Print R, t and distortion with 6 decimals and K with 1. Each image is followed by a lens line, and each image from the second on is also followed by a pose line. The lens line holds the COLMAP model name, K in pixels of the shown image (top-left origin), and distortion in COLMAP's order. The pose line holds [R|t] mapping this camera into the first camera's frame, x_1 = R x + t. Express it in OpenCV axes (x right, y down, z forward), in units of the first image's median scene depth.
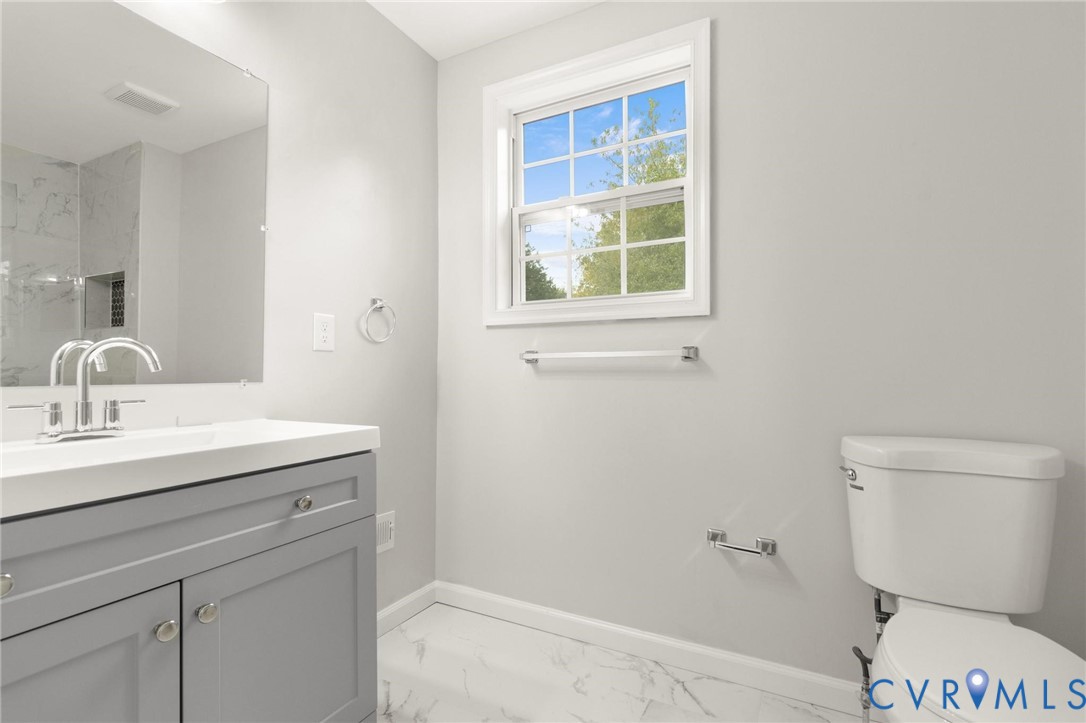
lens RADIAL K [[504.4, 0, 538.0], [0, 504.4, 365.4], [0, 0, 1]] dist [0.001225, -0.000503]
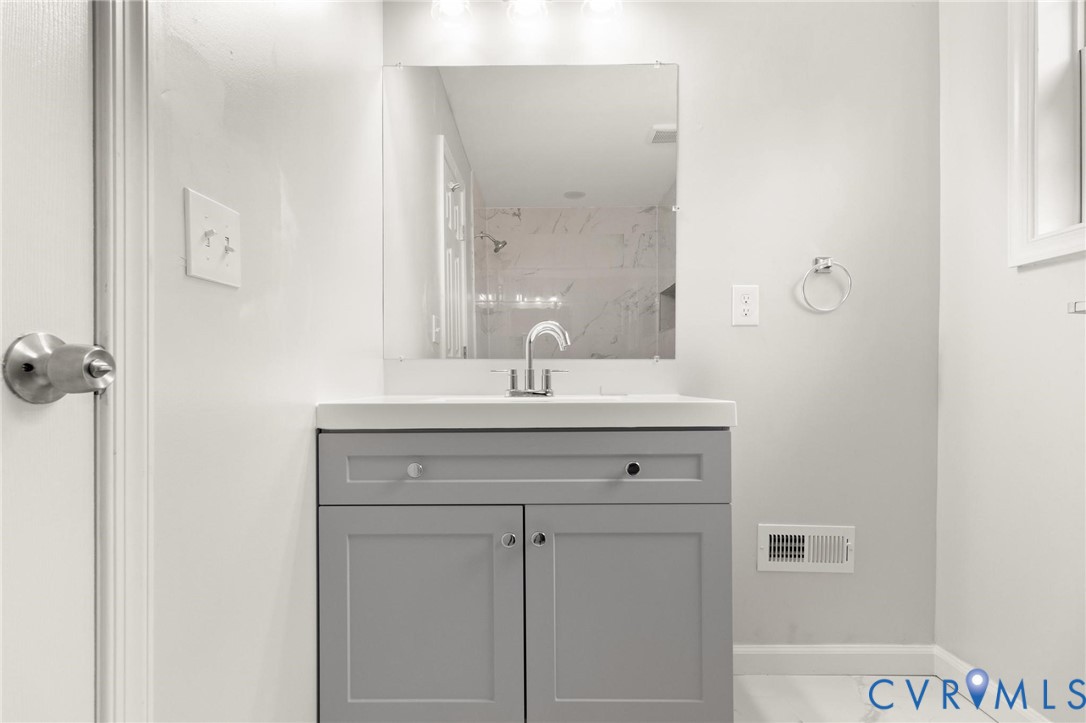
lens RADIAL K [[504.4, 0, 506.7], [0, 504.4, 375.7], [0, 0, 1]] dist [0.001225, -0.000503]
pose [[0.463573, 0.003696, -0.886051, 0.213850], [0.013402, 0.999848, 0.011182, 0.052757], [0.885957, -0.017058, 0.463453, 0.225251]]
